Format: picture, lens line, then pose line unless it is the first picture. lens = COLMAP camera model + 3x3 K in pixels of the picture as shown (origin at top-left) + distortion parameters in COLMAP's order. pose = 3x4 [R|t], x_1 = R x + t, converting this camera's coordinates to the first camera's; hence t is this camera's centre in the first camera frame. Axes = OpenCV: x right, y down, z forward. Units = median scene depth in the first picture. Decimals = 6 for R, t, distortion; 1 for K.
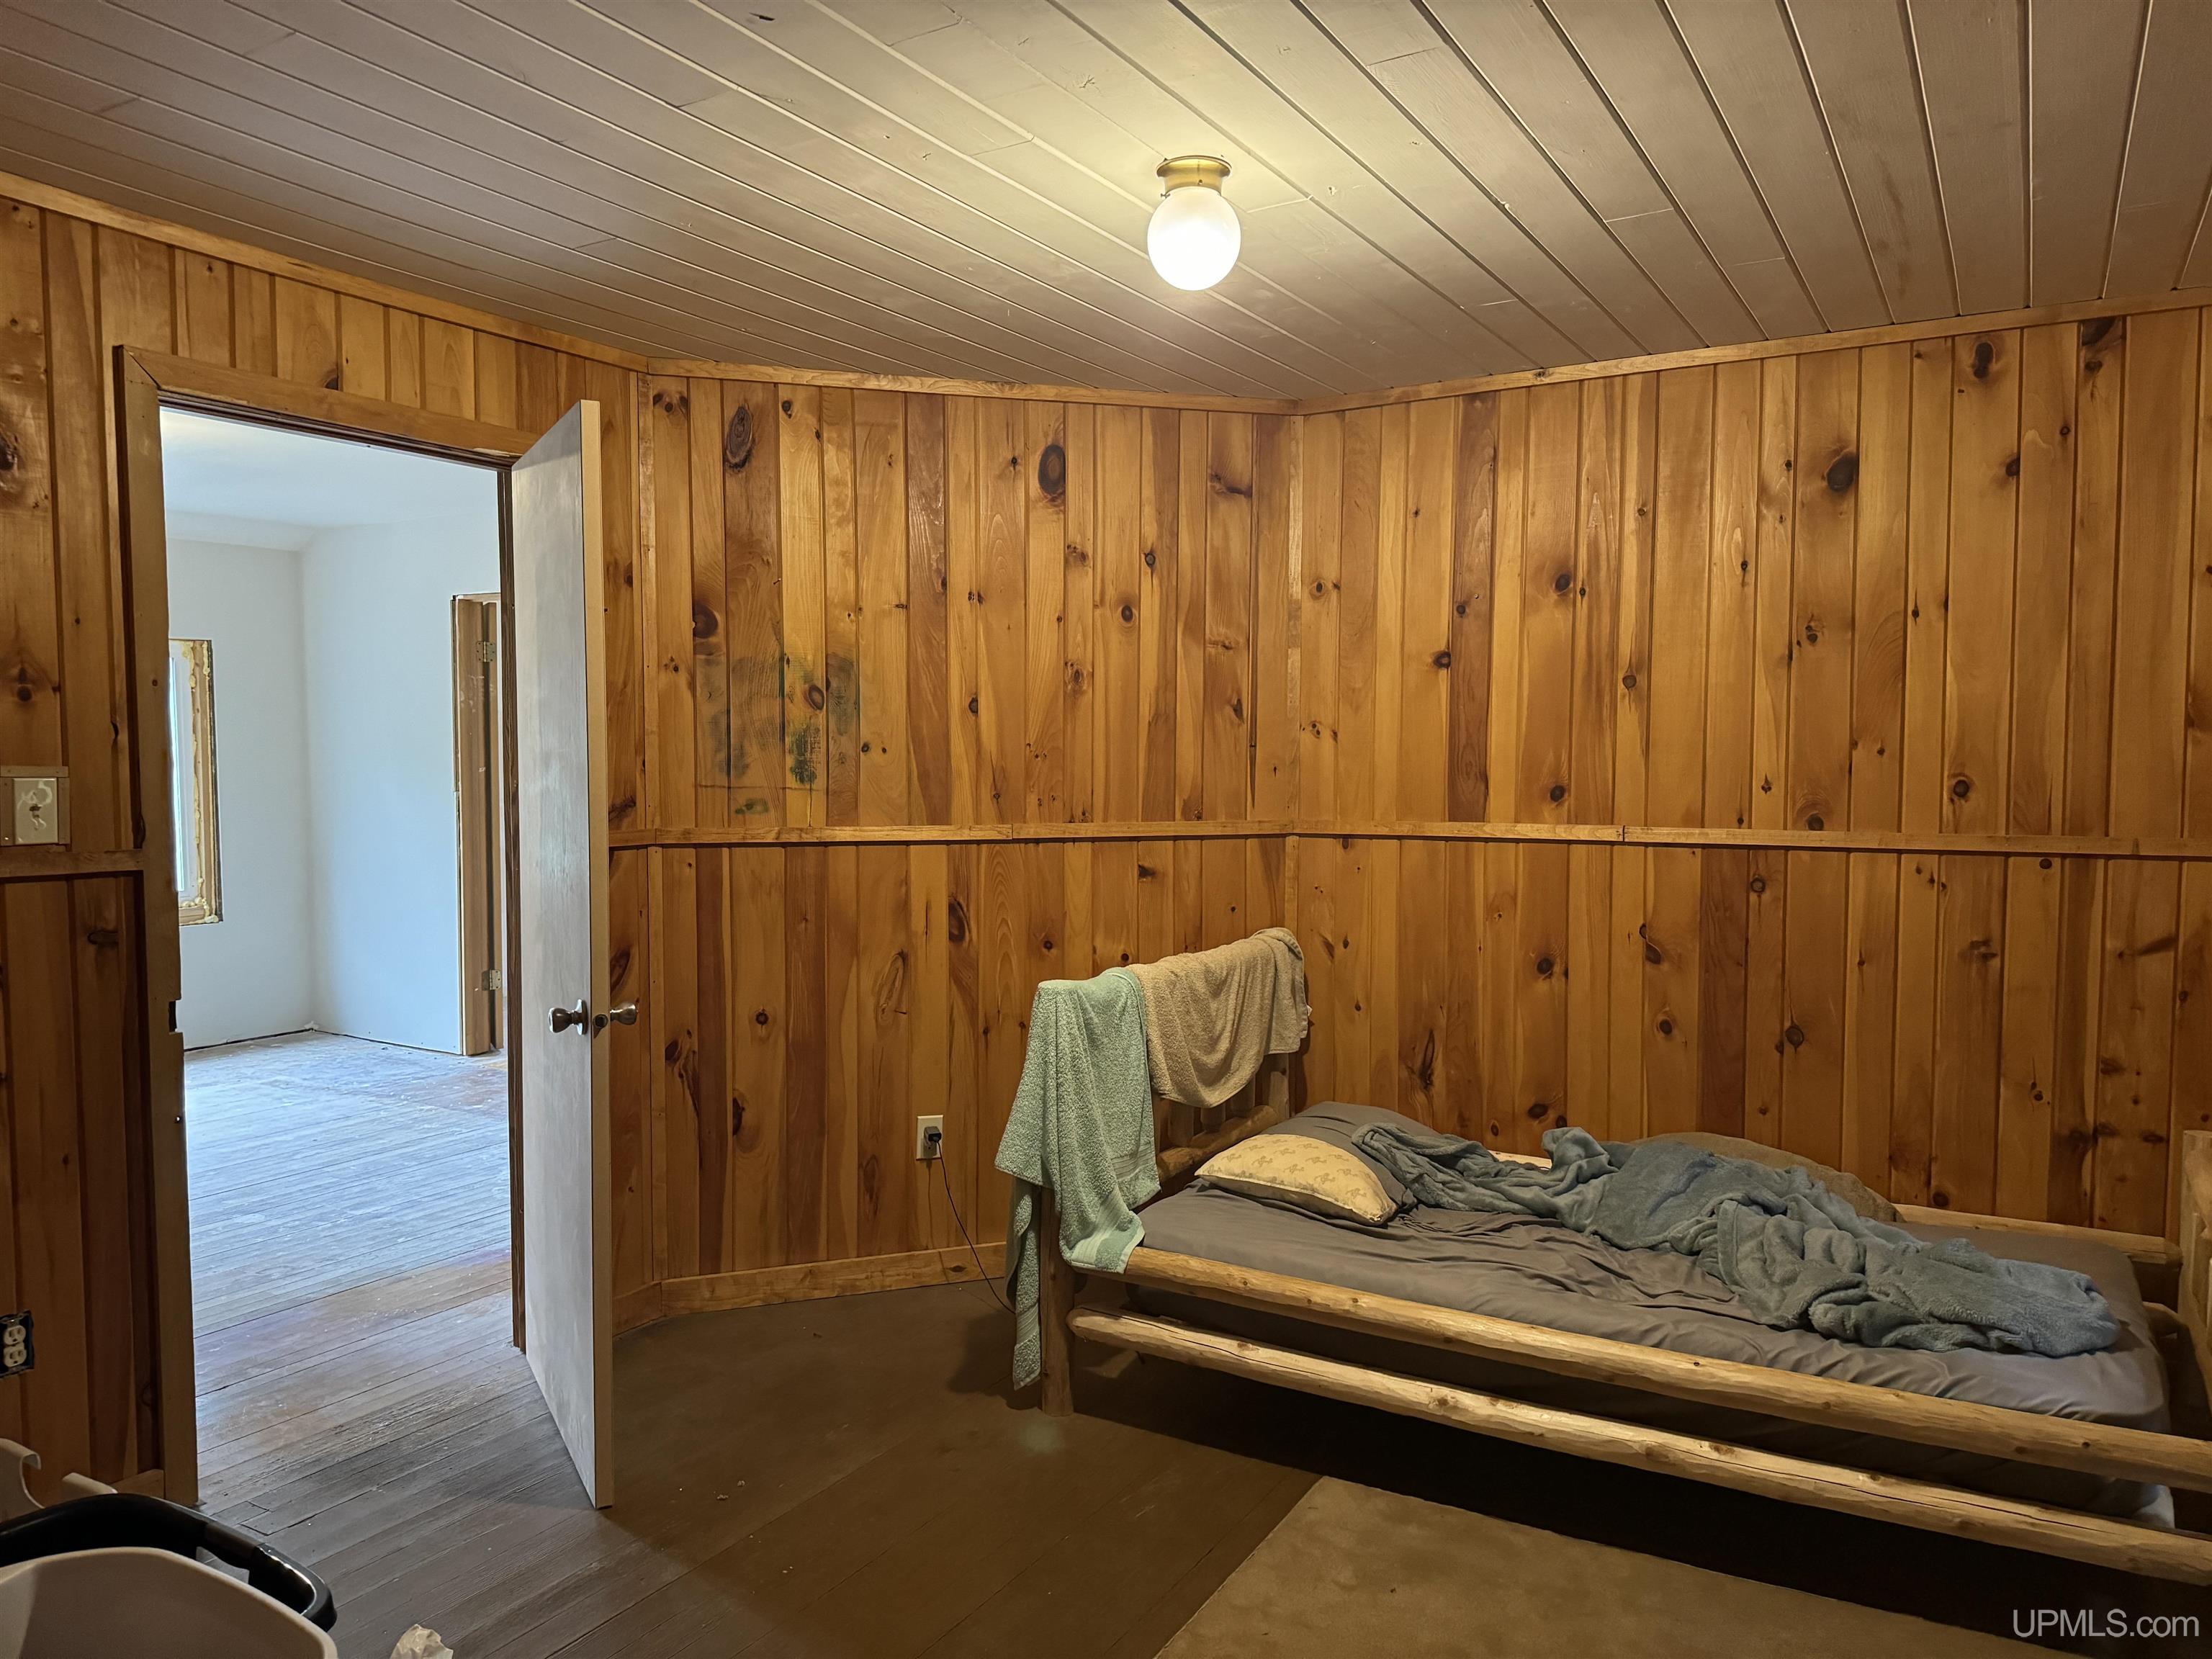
lens RADIAL K [[1563.4, 0, 1107.1], [0, 1563.4, 837.4], [0, 0, 1]] dist [0.006951, 0.006343]
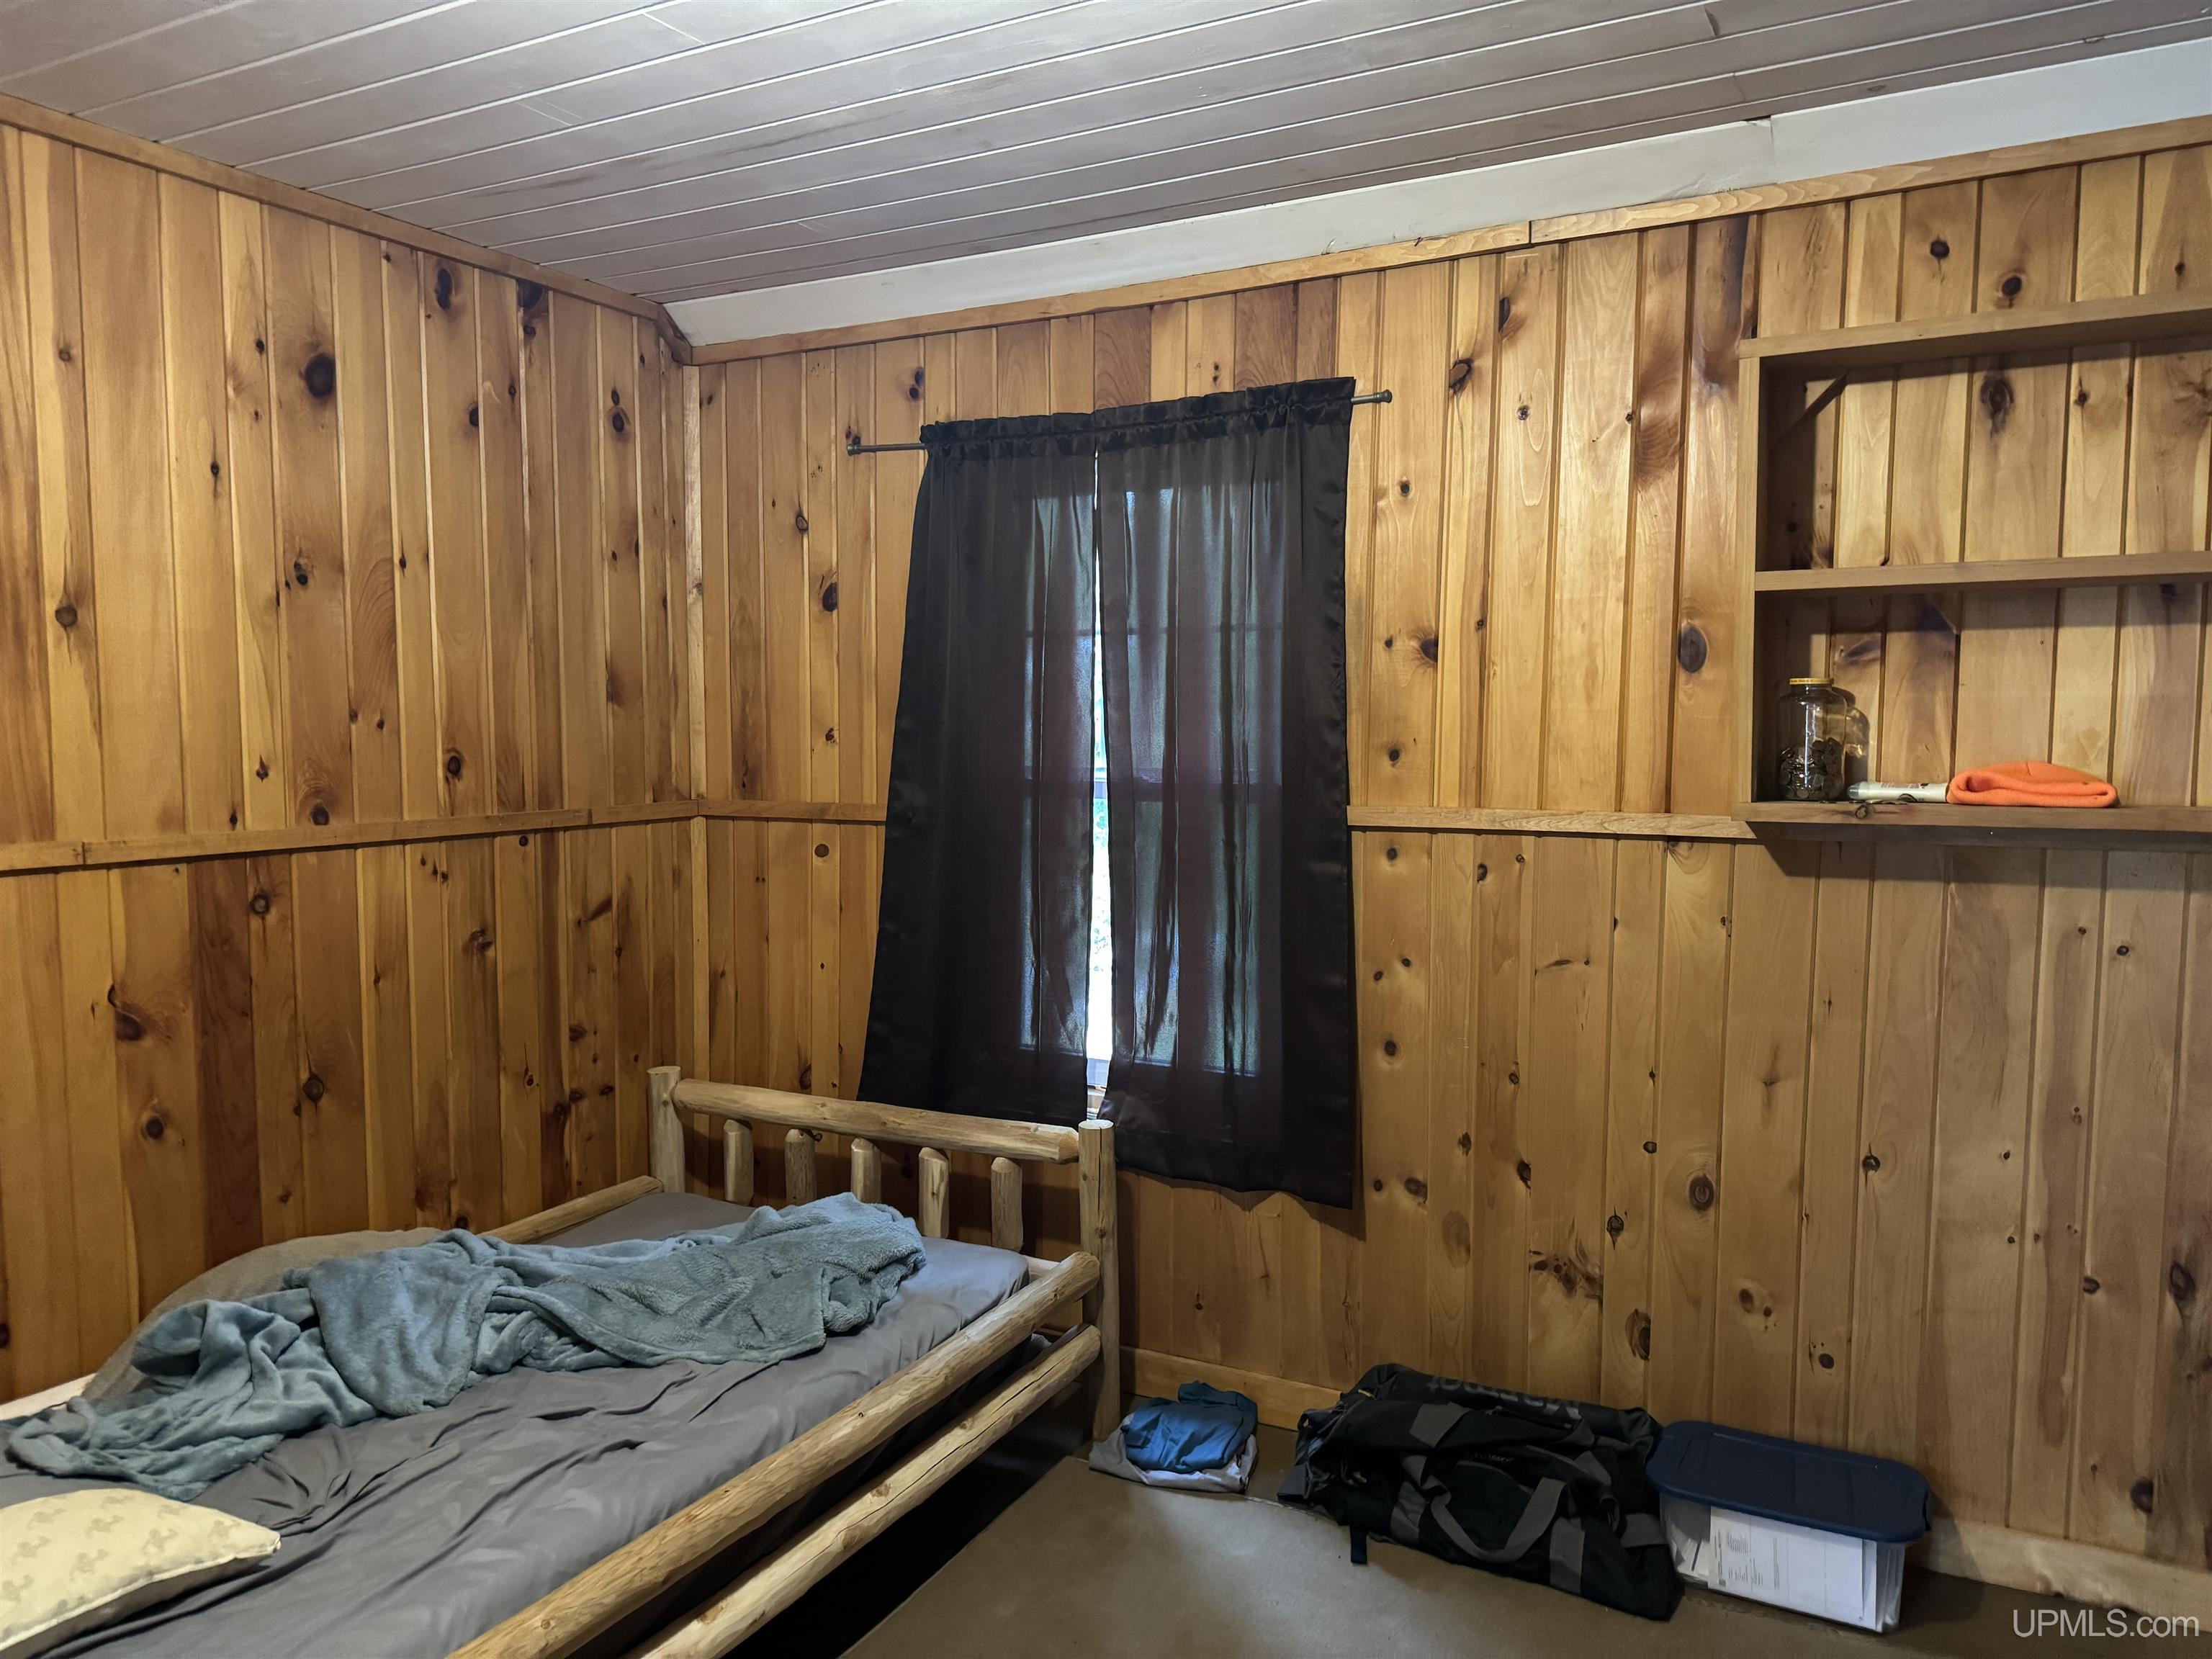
lens RADIAL K [[1563.4, 0, 1106.5], [0, 1563.4, 844.1], [0, 0, 1]] dist [0.006951, 0.006343]
pose [[-0.044899, -0.078035, 0.995939, -0.359247], [0.058540, 0.995026, 0.080603, -0.035950], [-0.997275, 0.061921, -0.040107, 0.646775]]
